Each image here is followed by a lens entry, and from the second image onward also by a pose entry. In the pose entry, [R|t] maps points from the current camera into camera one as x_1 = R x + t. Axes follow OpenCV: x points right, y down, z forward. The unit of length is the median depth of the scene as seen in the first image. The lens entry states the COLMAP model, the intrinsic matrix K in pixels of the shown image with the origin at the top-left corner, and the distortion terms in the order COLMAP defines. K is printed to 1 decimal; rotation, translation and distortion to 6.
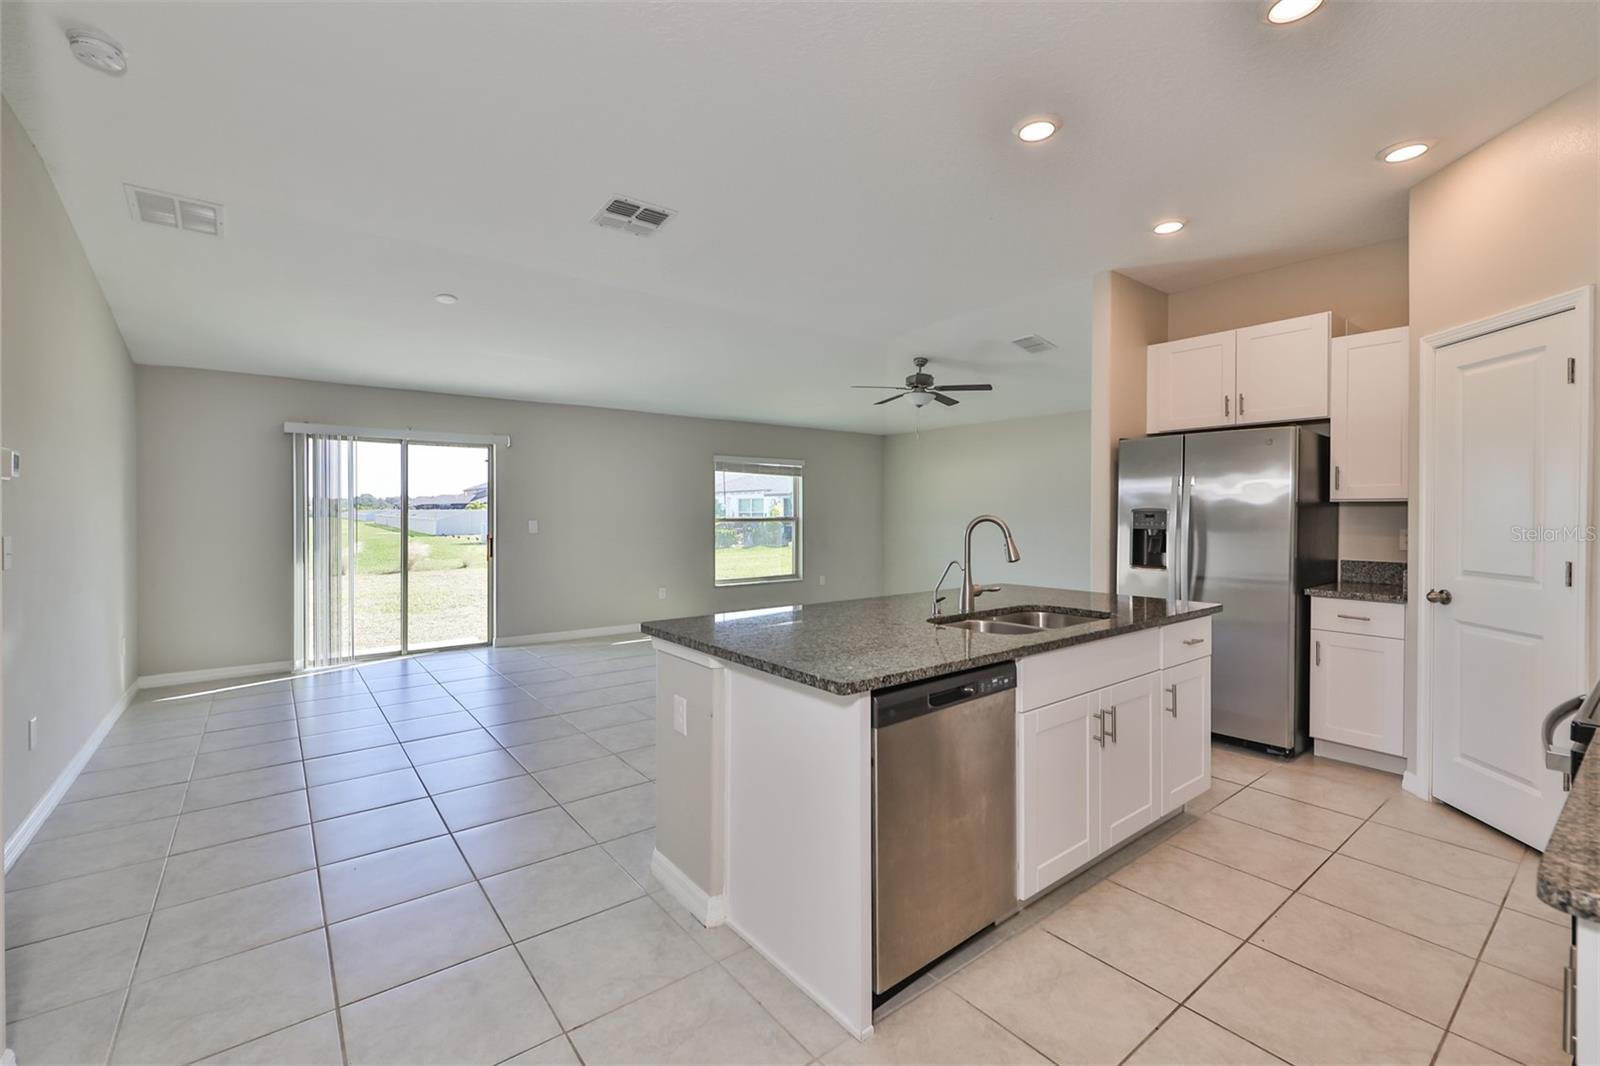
lens RADIAL K [[662.4, 0, 788.9], [0, 662.4, 518.7], [0, 0, 1]] dist [0.001848, 0.000170]
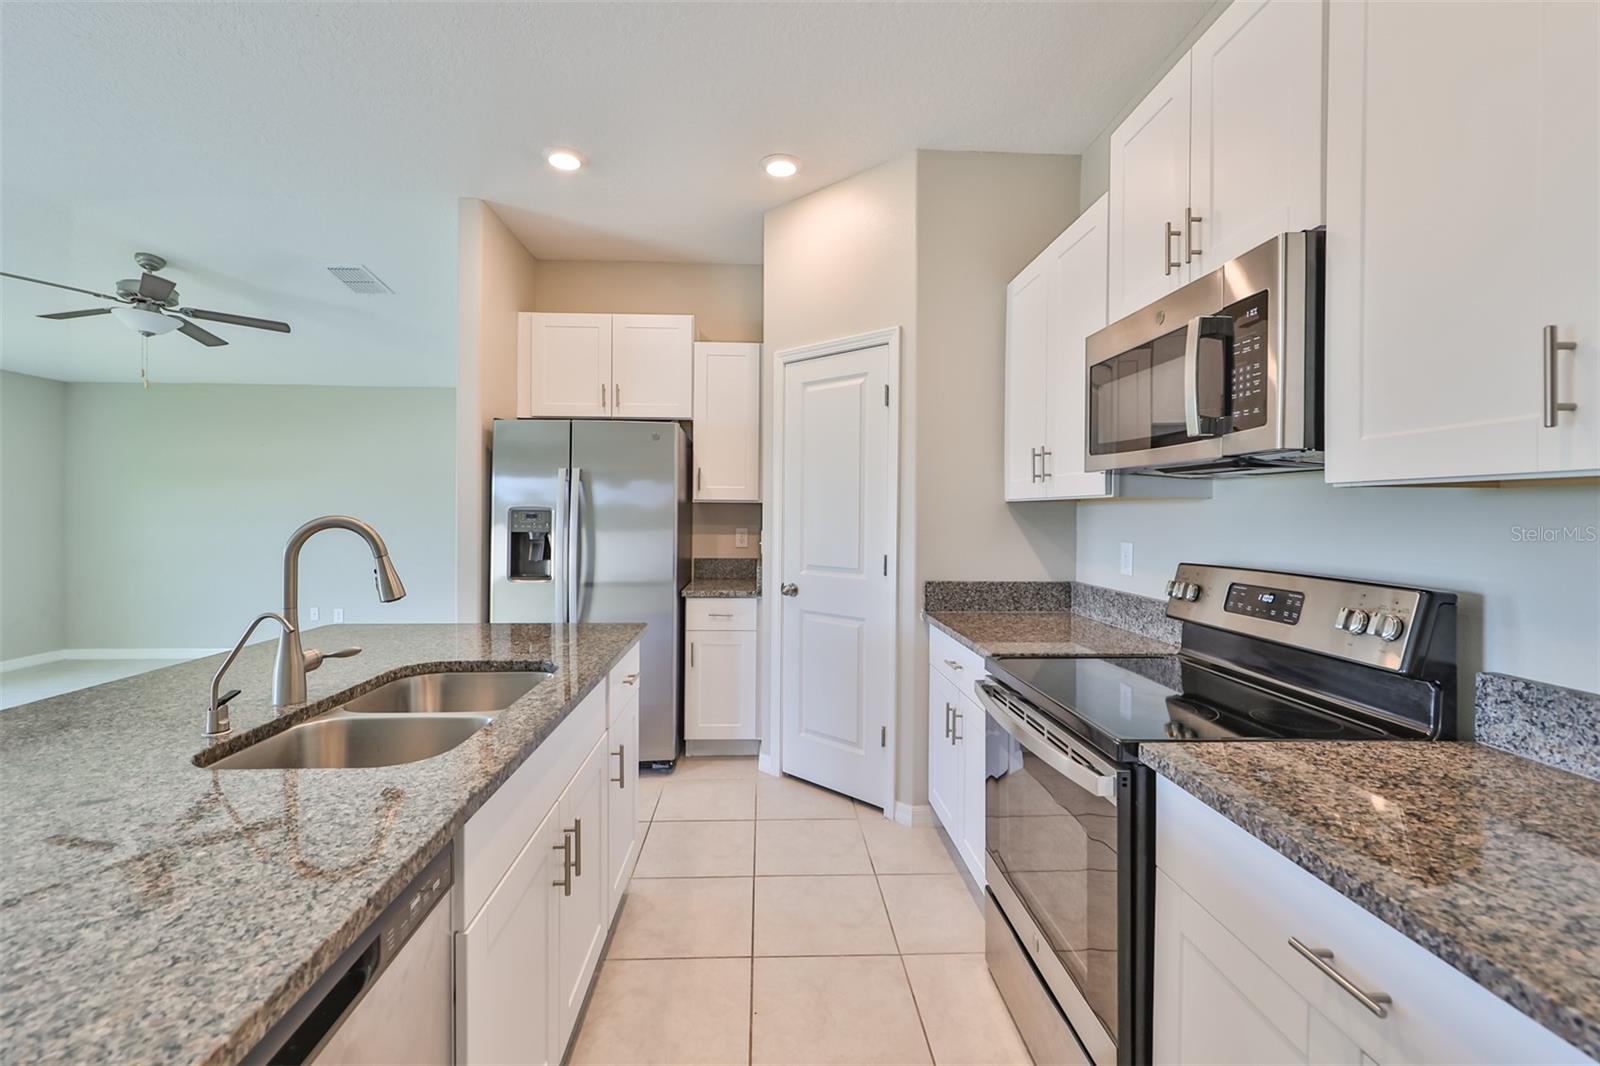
lens RADIAL K [[674.0, 0, 781.7], [0, 674.0, 516.8], [0, 0, 1]] dist [0.000453, -0.000064]
pose [[0.577839, -0.000888, 0.816151, 0.050497], [0.002815, 0.999996, -0.000905, -0.002012], [-0.816146, 0.002821, 0.577839, 0.302608]]
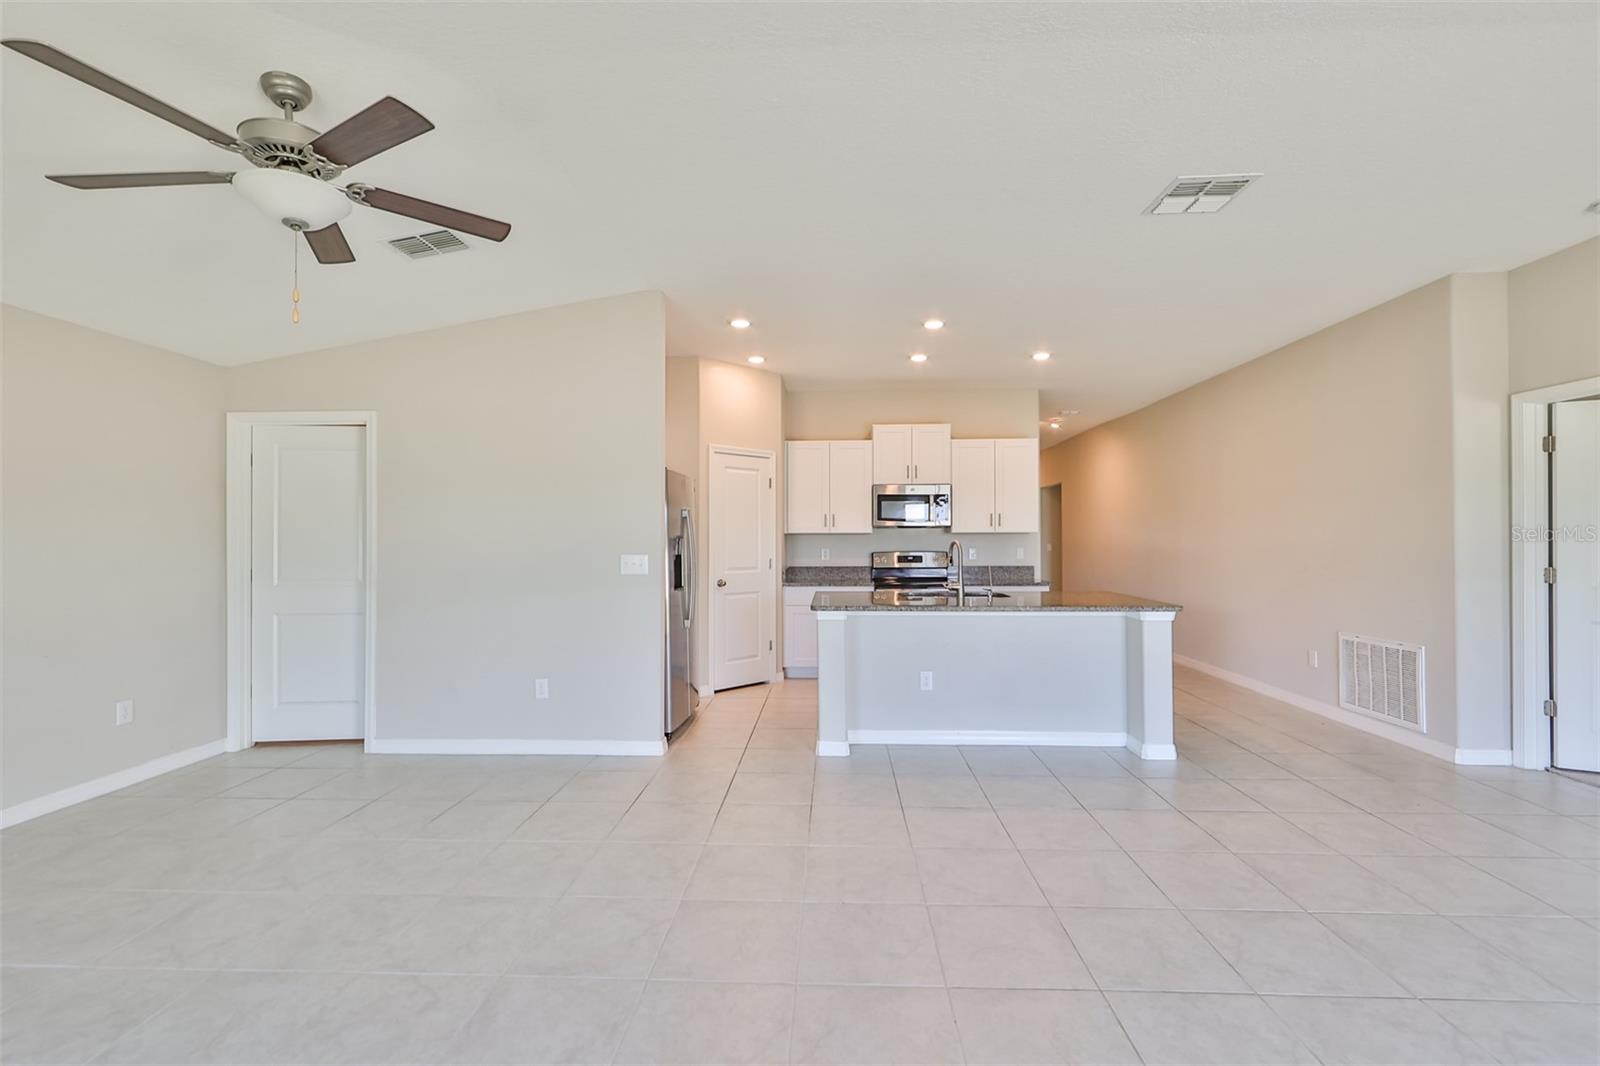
lens RADIAL K [[663.4, 0, 800.0], [0, 663.4, 533.0], [0, 0, 1]] dist [0.002562, 0.000123]
pose [[-0.768760, 0.006632, 0.639503, -0.347419], [0.009974, 0.999949, 0.001620, -0.023533], [-0.639460, 0.007623, -0.768787, 1.927721]]
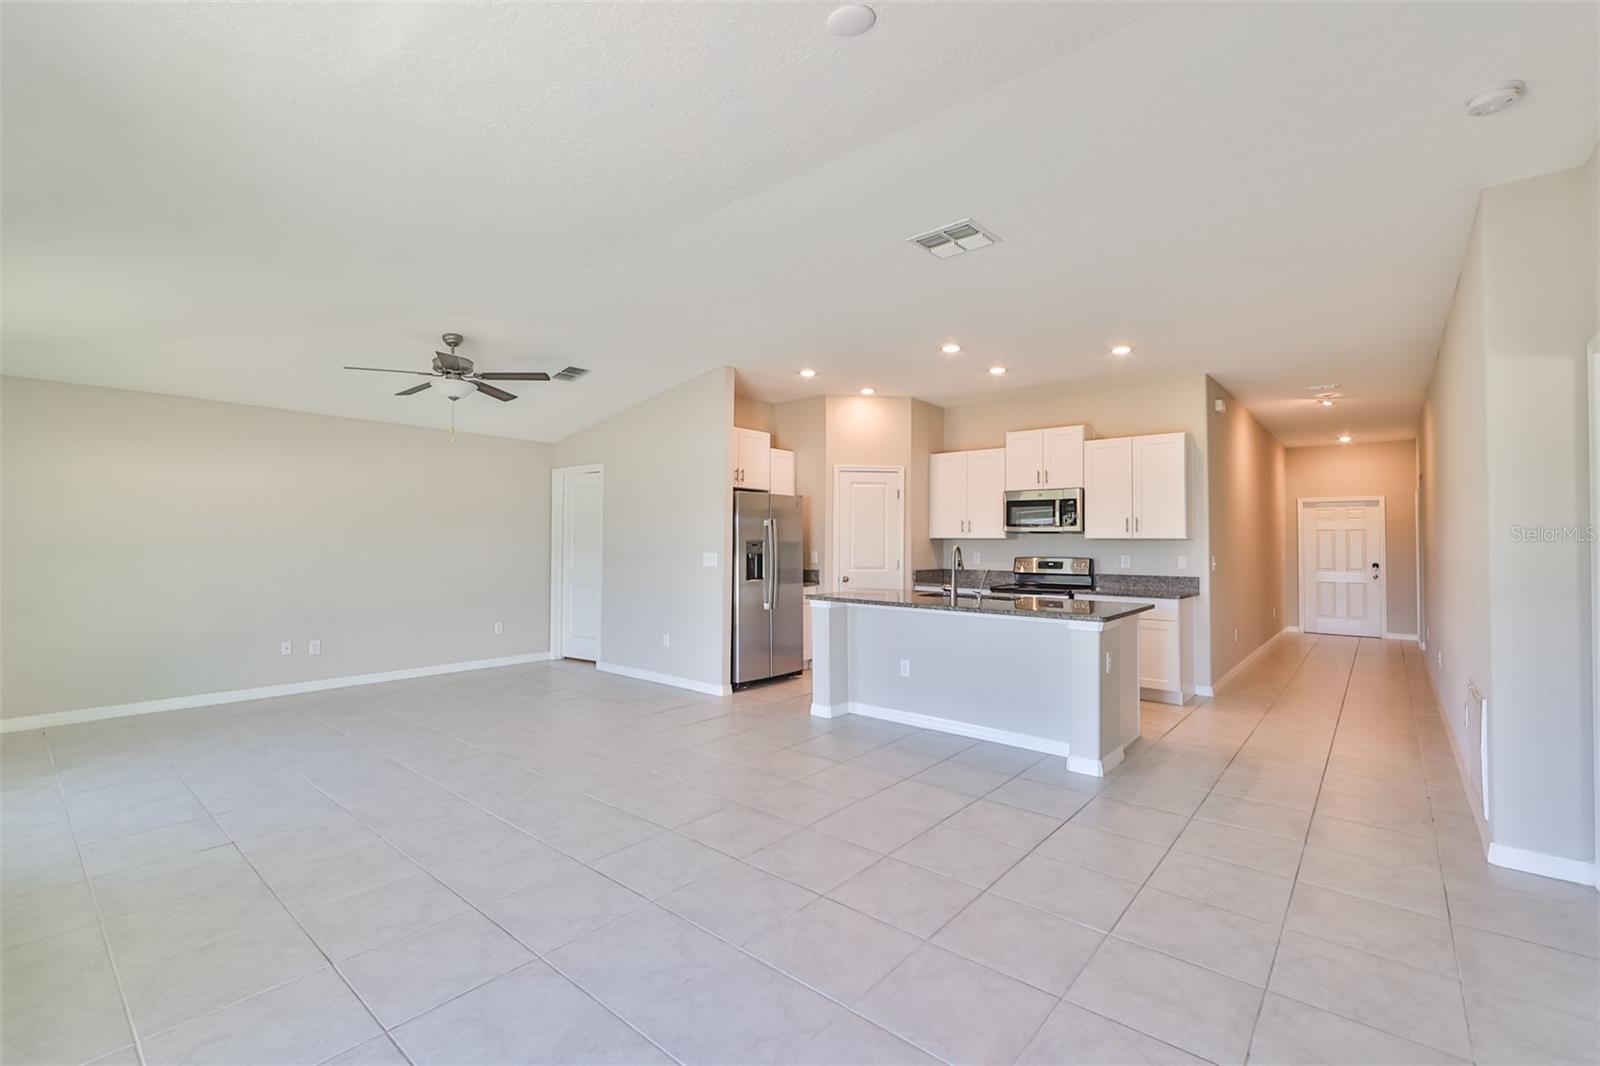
lens RADIAL K [[682.5, 0, 798.8], [0, 682.5, 521.8], [0, 0, 1]] dist [0.002032, 0.000157]
pose [[-0.218170, 0.026015, 0.975564, -1.082285], [0.005513, 0.999662, -0.025425, -0.019591], [-0.975895, -0.000169, -0.218239, 1.388899]]
